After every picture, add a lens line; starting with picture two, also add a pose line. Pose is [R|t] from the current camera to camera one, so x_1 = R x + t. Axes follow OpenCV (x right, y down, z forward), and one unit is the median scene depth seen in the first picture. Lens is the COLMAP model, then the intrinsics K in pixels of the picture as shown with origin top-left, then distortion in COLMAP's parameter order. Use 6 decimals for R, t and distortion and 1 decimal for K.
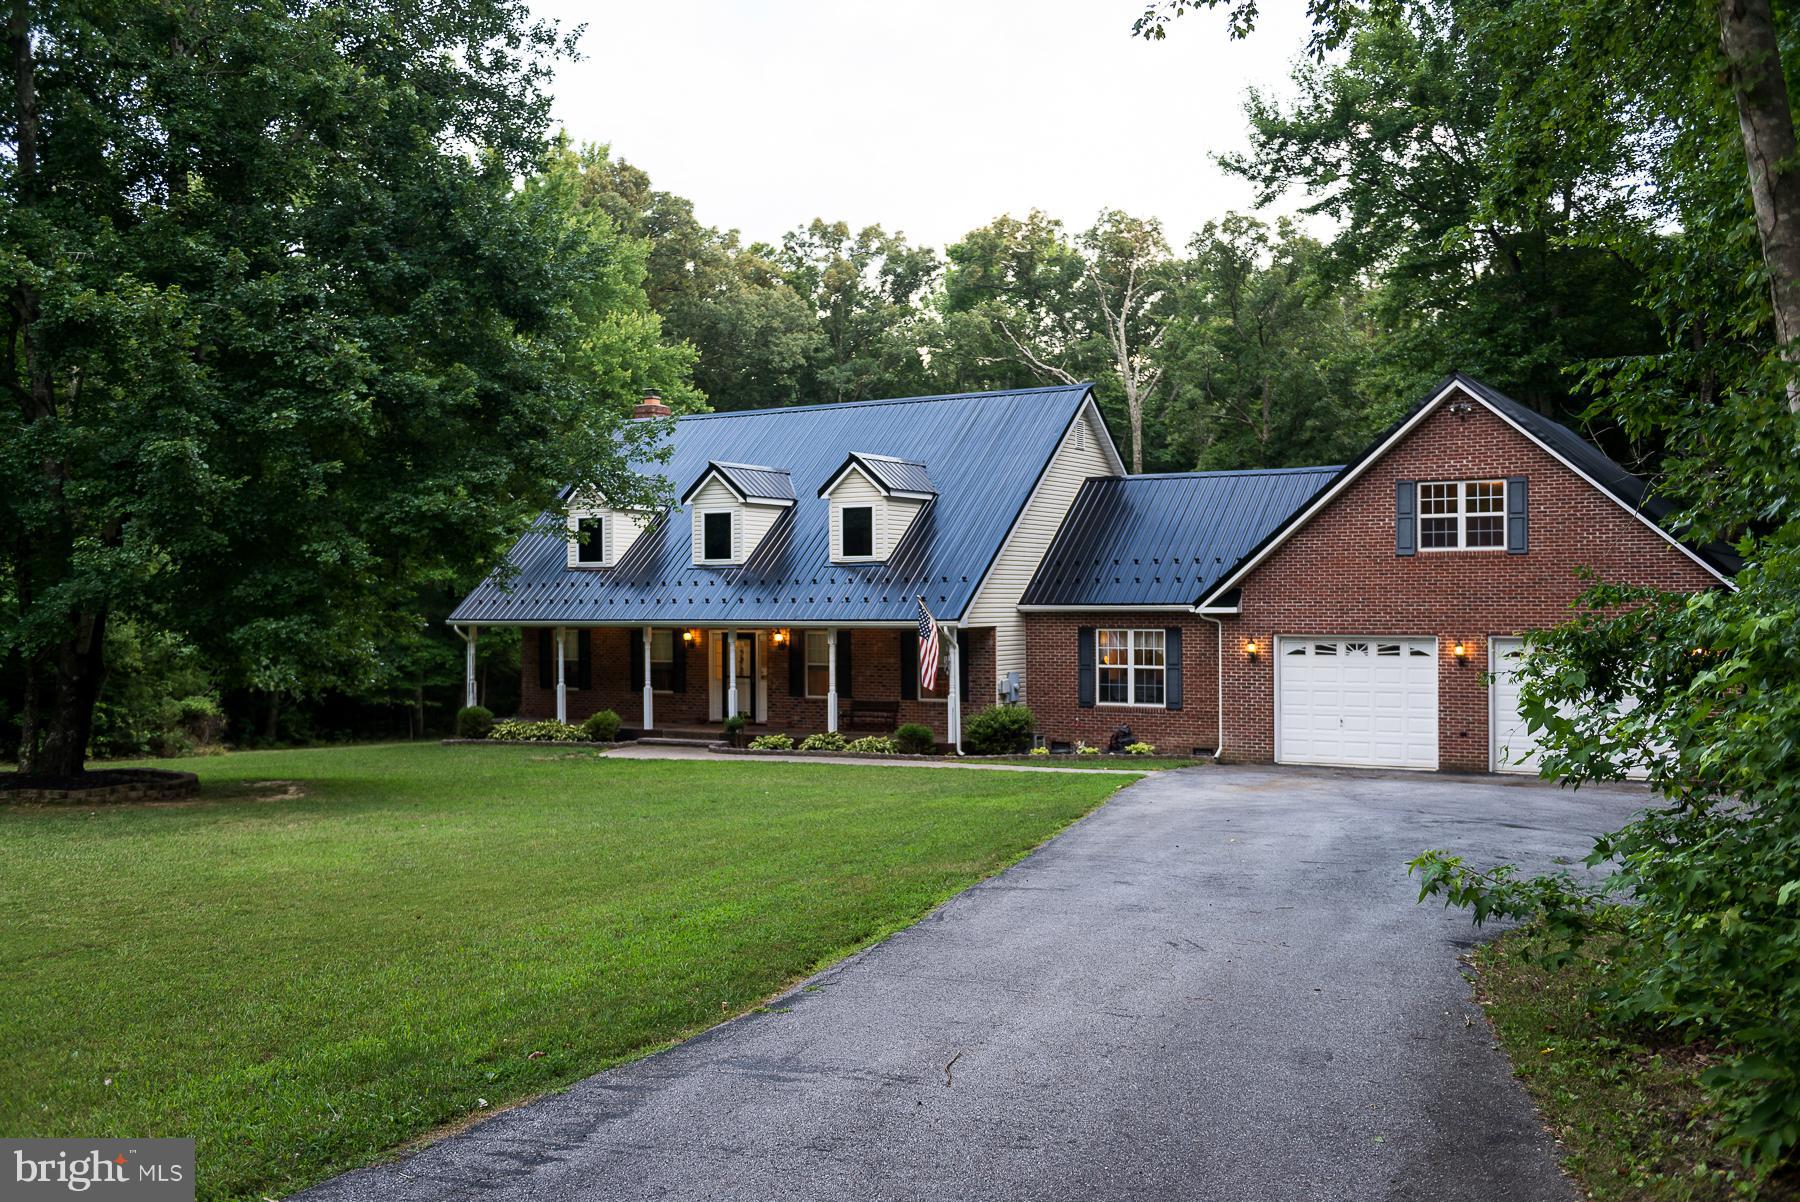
lens RADIAL K [[1659.8, 0, 891.4], [0, 1659.8, 604.2], [0, 0, 1]] dist [-0.025138, 0.000000]
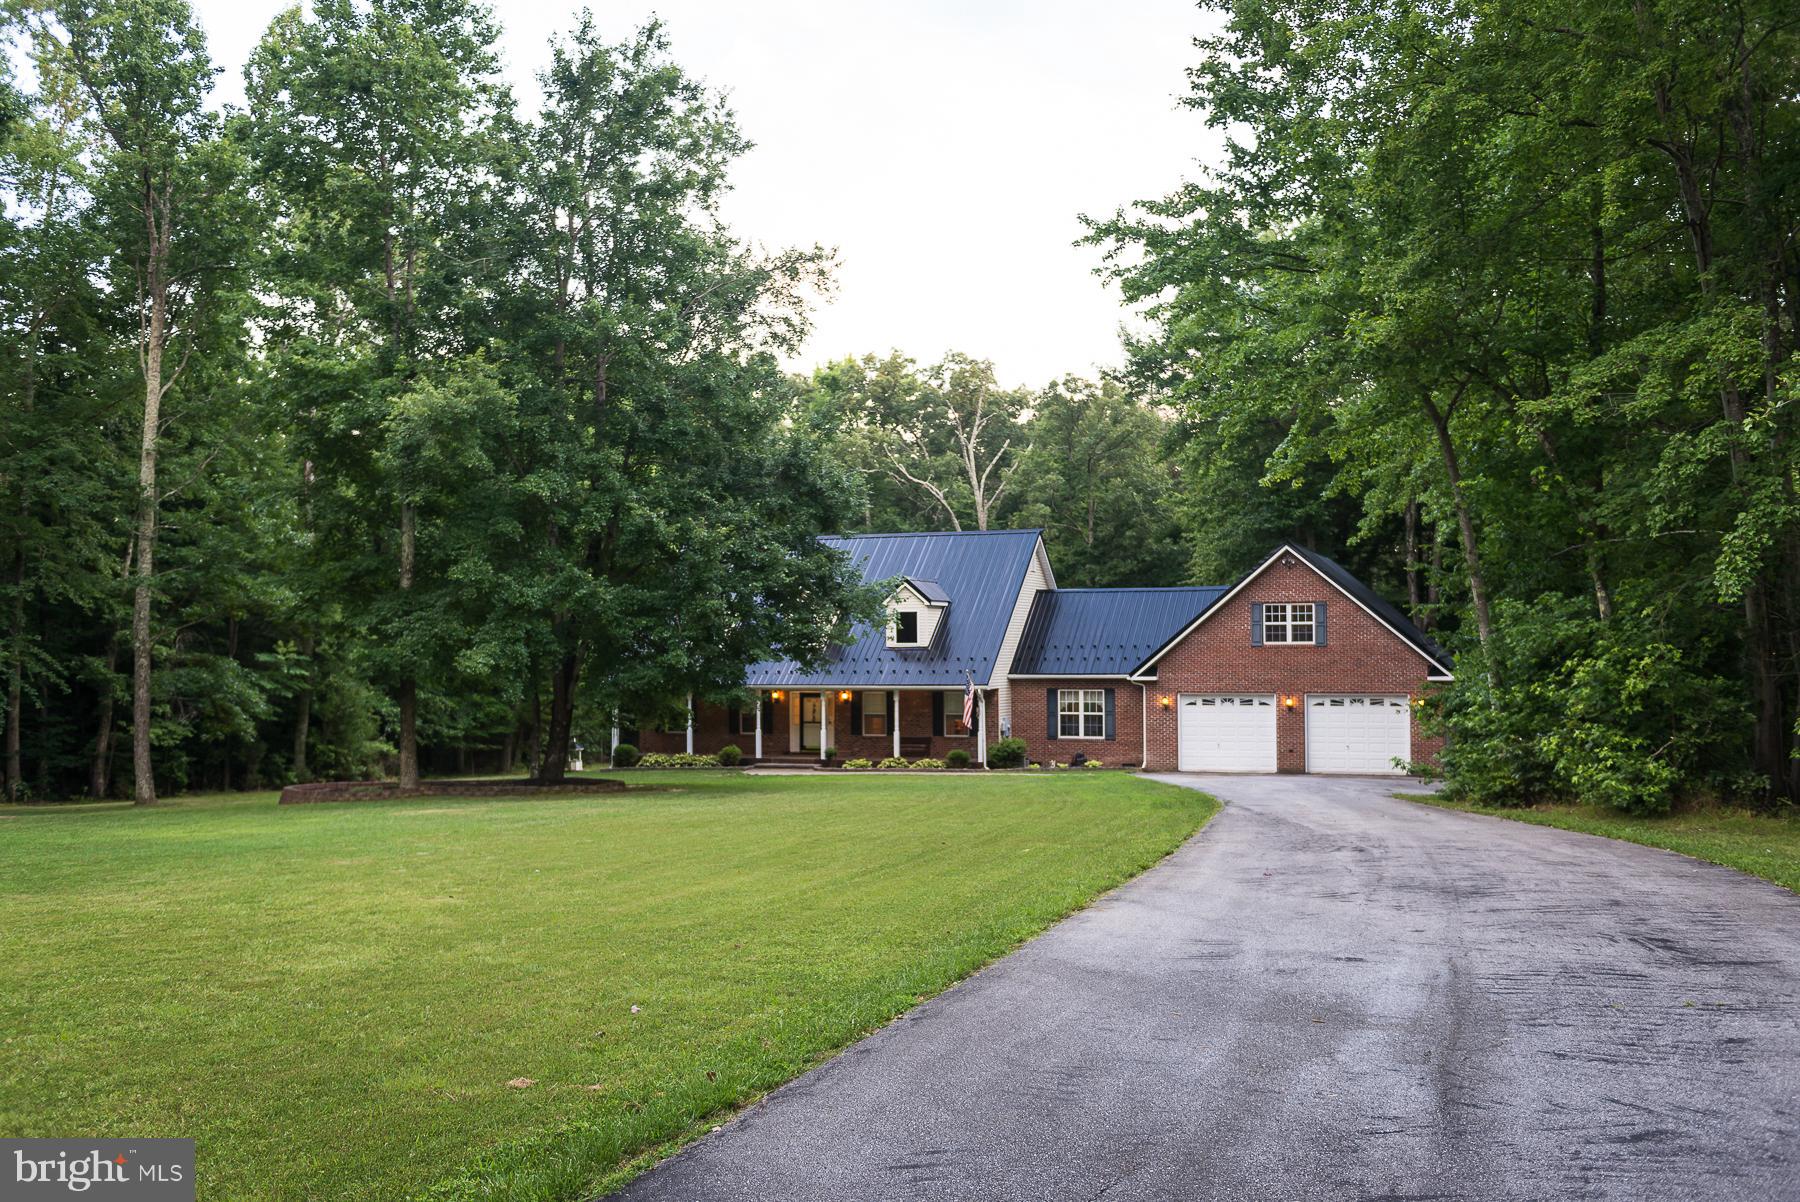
lens RADIAL K [[1659.8, 0, 913.2], [0, 1659.8, 603.3], [0, 0, 1]] dist [-0.025138, 0.000000]
pose [[0.982826, 0.004667, 0.184476, -0.314182], [0.001194, 0.999498, -0.031644, -0.017979], [-0.184532, 0.031321, 0.982327, -0.546729]]
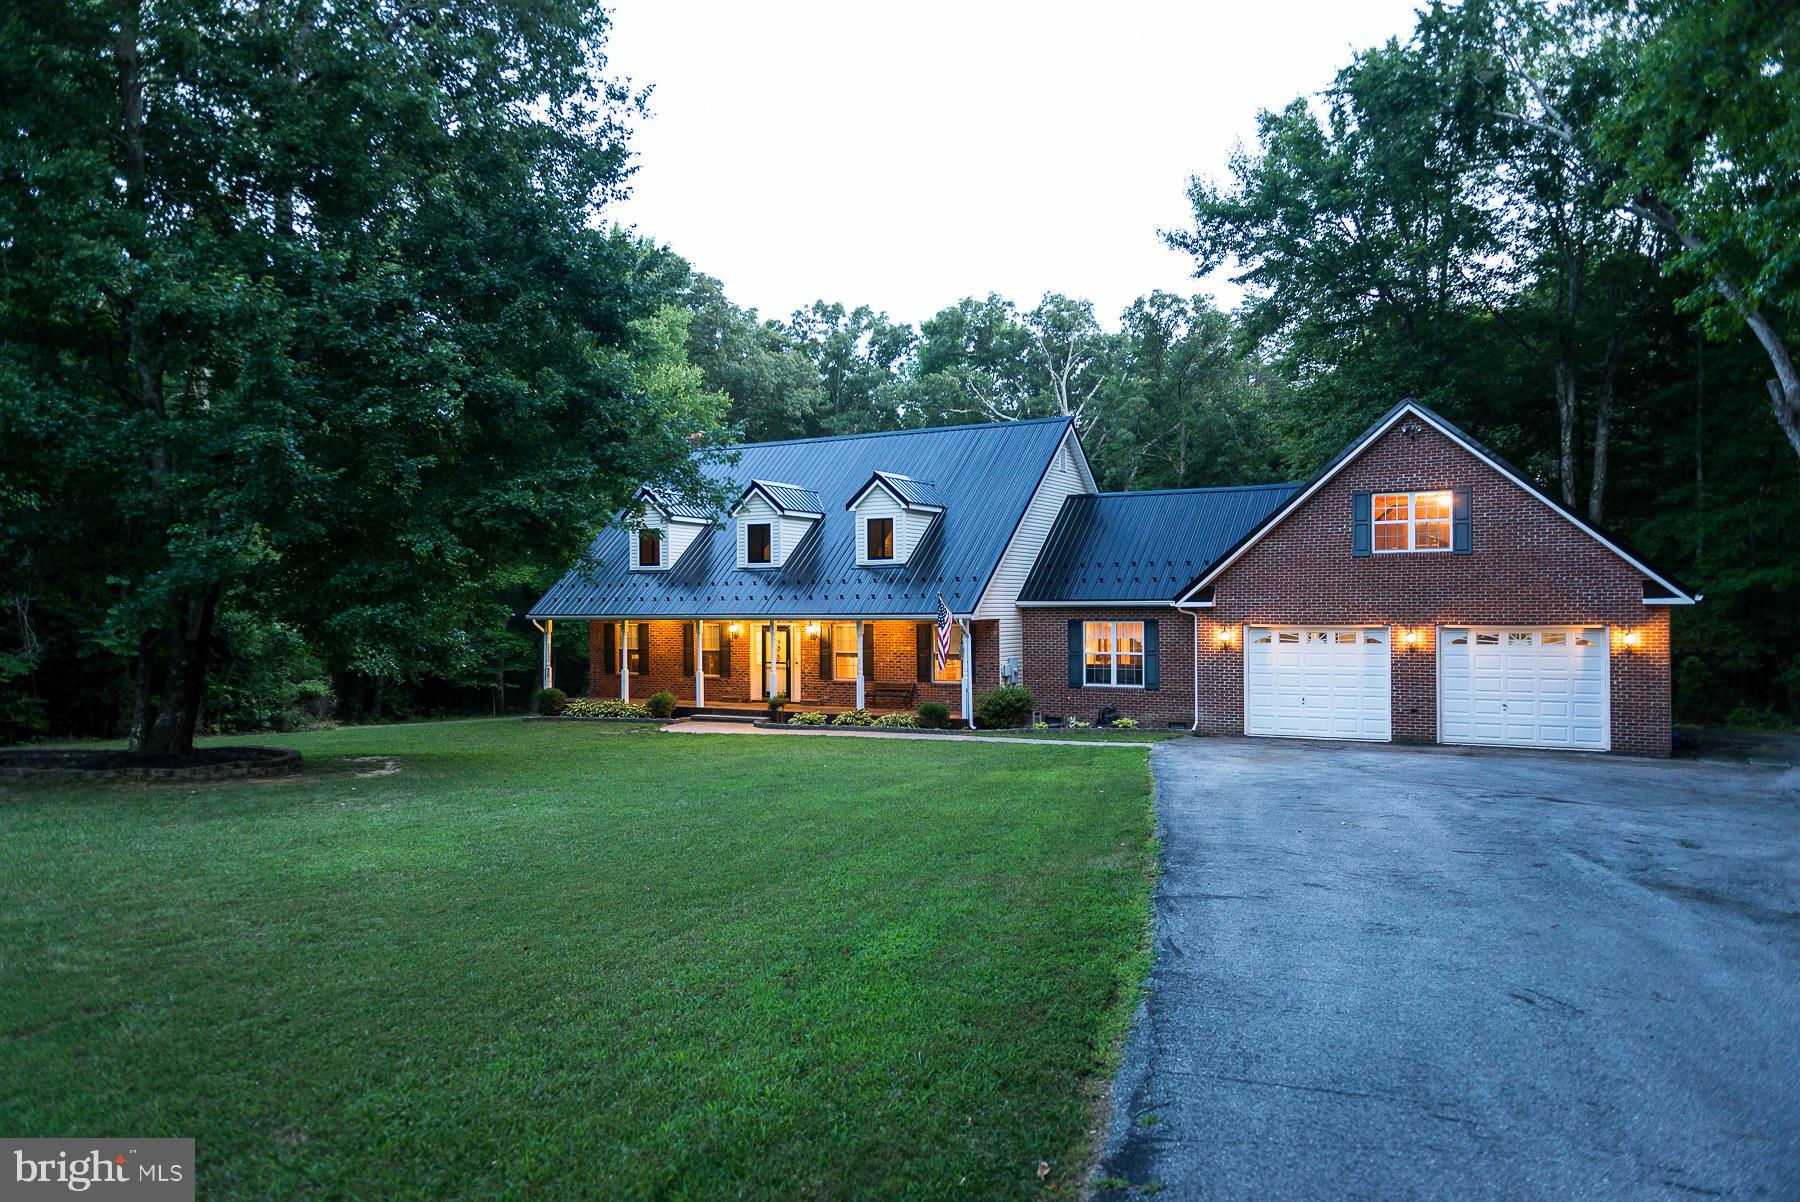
lens RADIAL K [[1255.2, 0, 893.5], [0, 1255.2, 601.7], [0, 0, 1]] dist [0.000122, -0.008578]
pose [[0.999609, -0.000177, 0.027944, -0.037495], [0.000349, 0.999981, -0.006143, 0.006746], [-0.027943, 0.006150, 0.999591, 0.115494]]
